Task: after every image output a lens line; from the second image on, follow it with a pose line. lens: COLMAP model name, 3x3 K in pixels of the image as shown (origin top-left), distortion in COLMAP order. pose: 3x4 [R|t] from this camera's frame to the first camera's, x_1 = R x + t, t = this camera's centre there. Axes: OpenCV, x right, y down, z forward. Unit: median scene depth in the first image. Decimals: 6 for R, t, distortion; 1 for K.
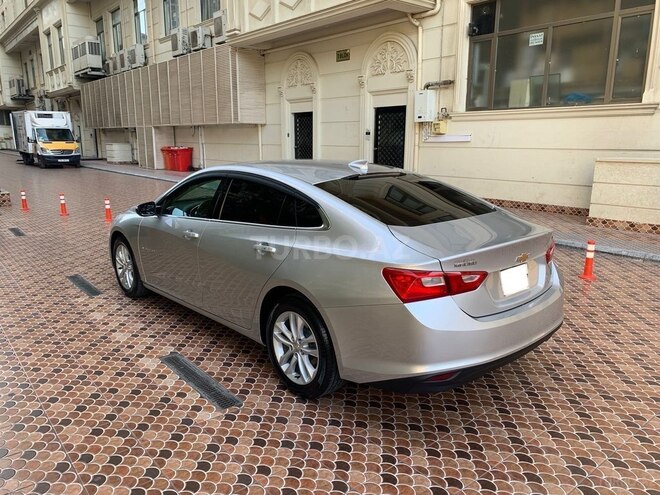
lens RADIAL K [[505.2, 0, 335.8], [0, 505.2, 252.3], [0, 0, 1]] dist [0.001548, -0.001223]
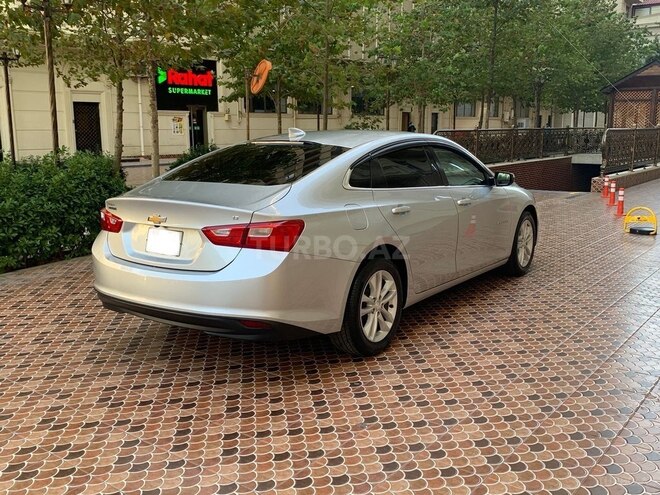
lens RADIAL K [[643.3, 0, 330.1], [0, 643.3, 247.4], [0, 0, 1]] dist [0.062203, -0.013009]
pose [[0.215430, 0.167993, -0.961961, 0.474618], [-0.202921, 0.971289, 0.124178, -0.046358], [0.955203, 0.168450, 0.243334, 0.287584]]
